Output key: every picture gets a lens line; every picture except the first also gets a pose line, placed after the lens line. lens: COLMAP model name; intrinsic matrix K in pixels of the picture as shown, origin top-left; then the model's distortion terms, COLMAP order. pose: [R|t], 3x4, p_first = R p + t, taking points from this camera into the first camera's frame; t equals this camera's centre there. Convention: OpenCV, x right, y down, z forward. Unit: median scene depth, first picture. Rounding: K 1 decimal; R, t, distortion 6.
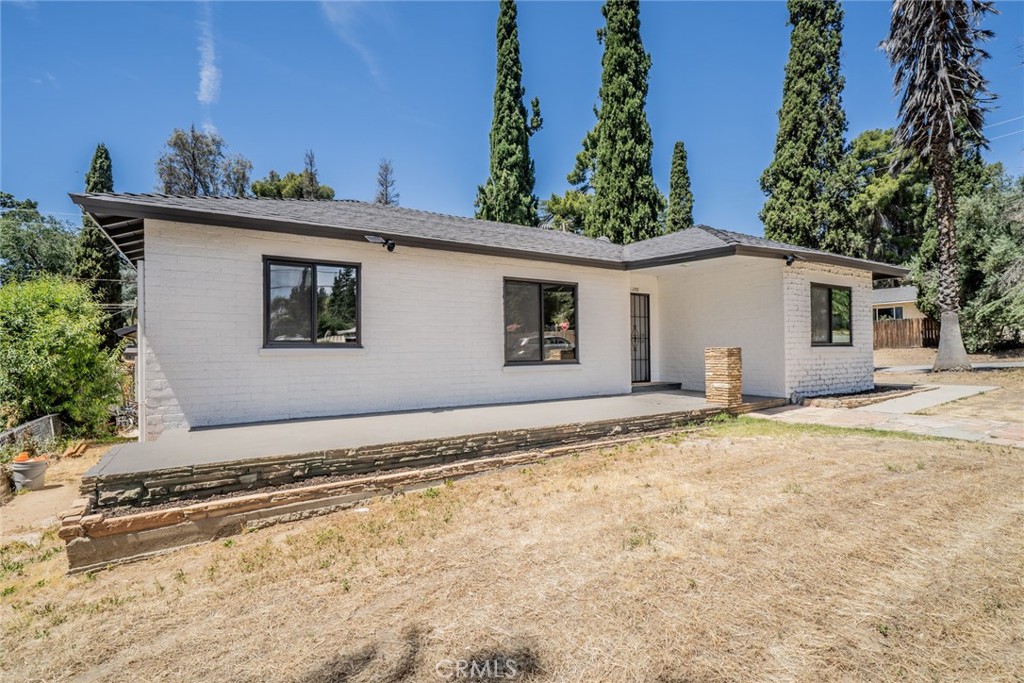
lens RADIAL K [[468.6, 0, 512.5], [0, 468.6, 342.9], [0, 0, 1]] dist [0.009256, -0.000172]
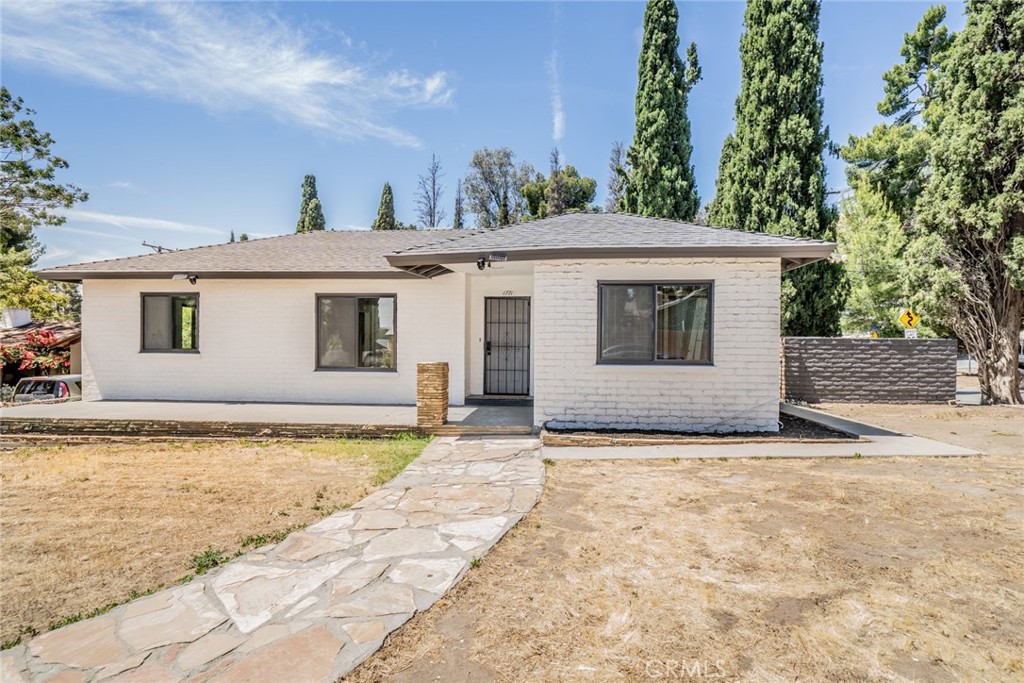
lens RADIAL K [[505.8, 0, 506.6], [0, 505.8, 345.6], [0, 0, 1]] dist [0.014177, 0.001879]
pose [[0.810185, 0.019658, -0.585845, 0.391443], [-0.006214, 0.999669, 0.024951, -0.016750], [0.586142, -0.016575, 0.810039, 0.093746]]
